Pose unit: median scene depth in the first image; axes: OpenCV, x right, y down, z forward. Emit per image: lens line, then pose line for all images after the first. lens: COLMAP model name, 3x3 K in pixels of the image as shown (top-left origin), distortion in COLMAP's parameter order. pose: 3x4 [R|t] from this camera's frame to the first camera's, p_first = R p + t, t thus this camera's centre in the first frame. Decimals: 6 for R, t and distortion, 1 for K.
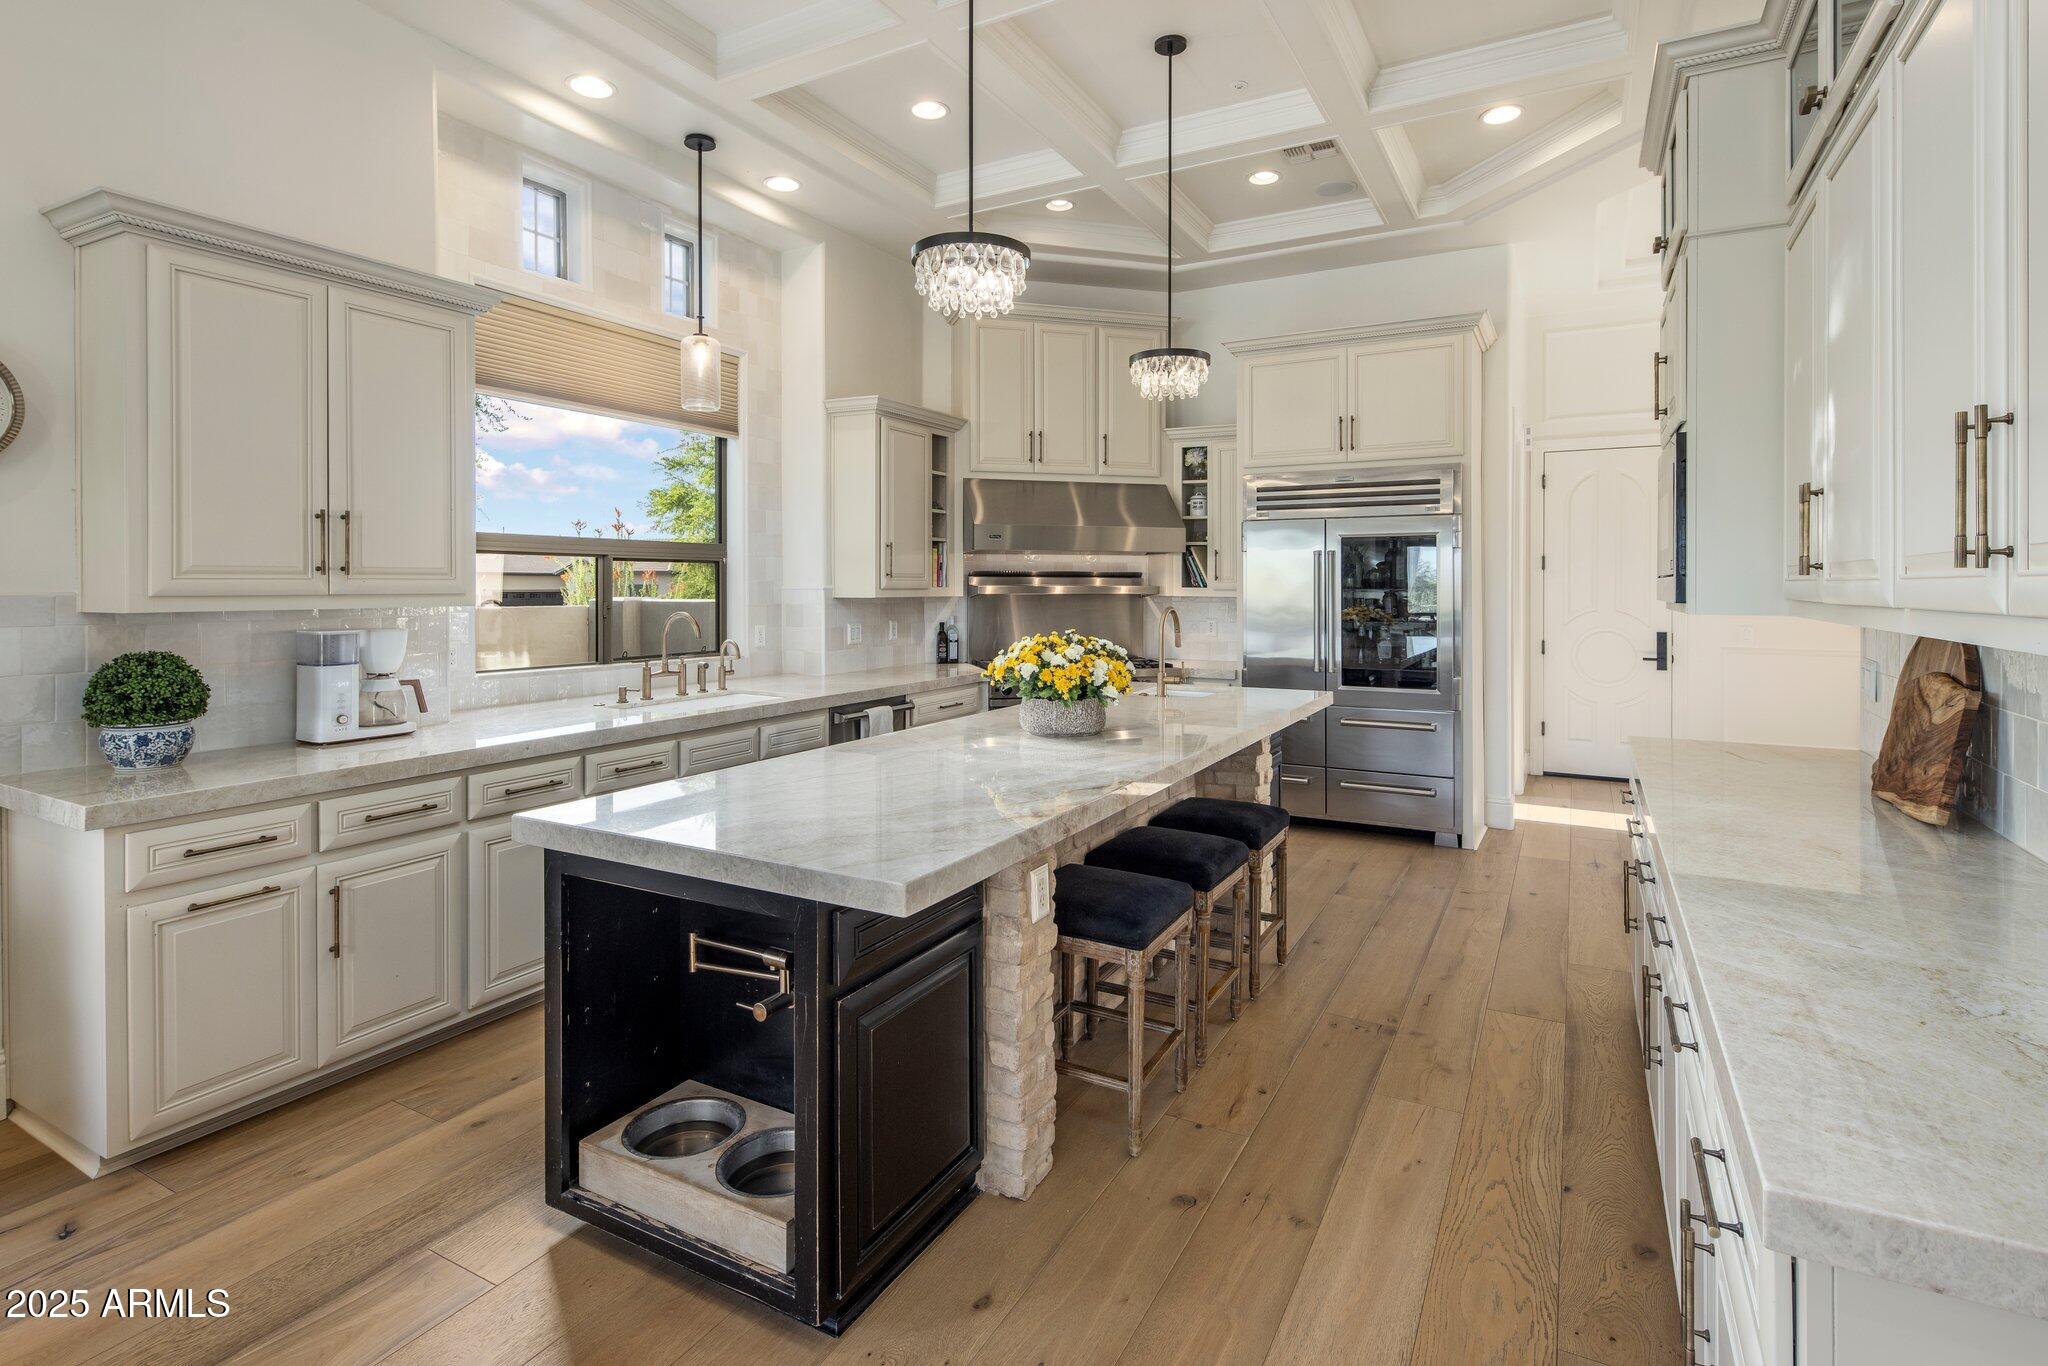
lens RADIAL K [[1001.3, 0, 1026.7], [0, 1001.3, 611.4], [0, 0, 1]] dist [0.021957, 0.000008]
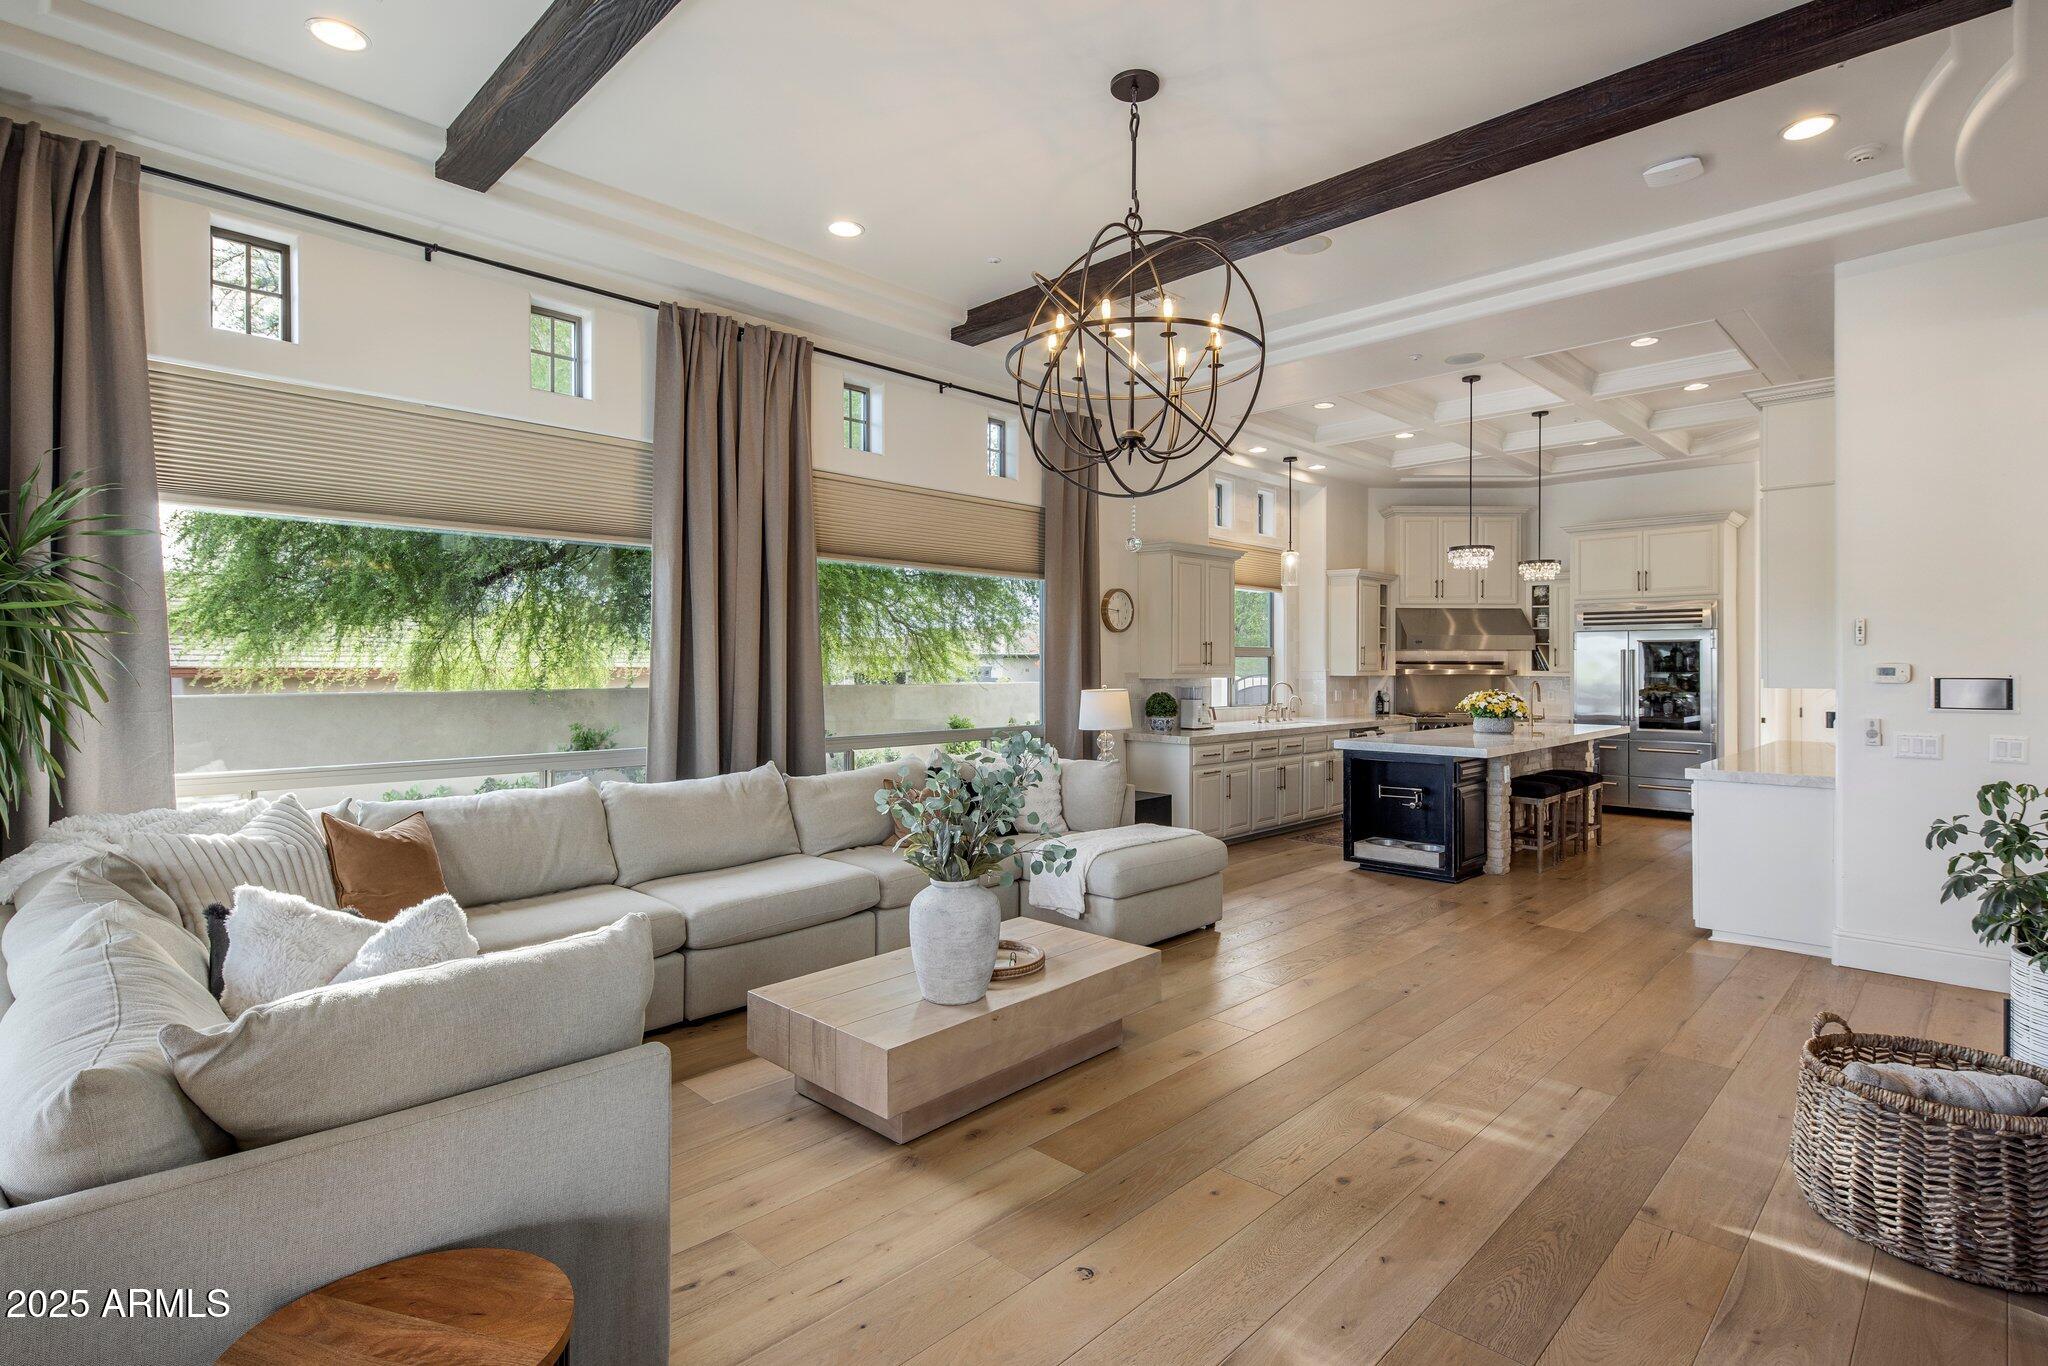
lens RADIAL K [[993.1, 0, 1025.9], [0, 993.1, 675.5], [0, 0, 1]] dist [0.004097, -0.000472]
pose [[0.962125, 0.004628, -0.272570, -0.225946], [-0.009391, 0.999825, -0.016175, 0.020345], [0.272447, 0.018122, 0.962000, -0.901848]]
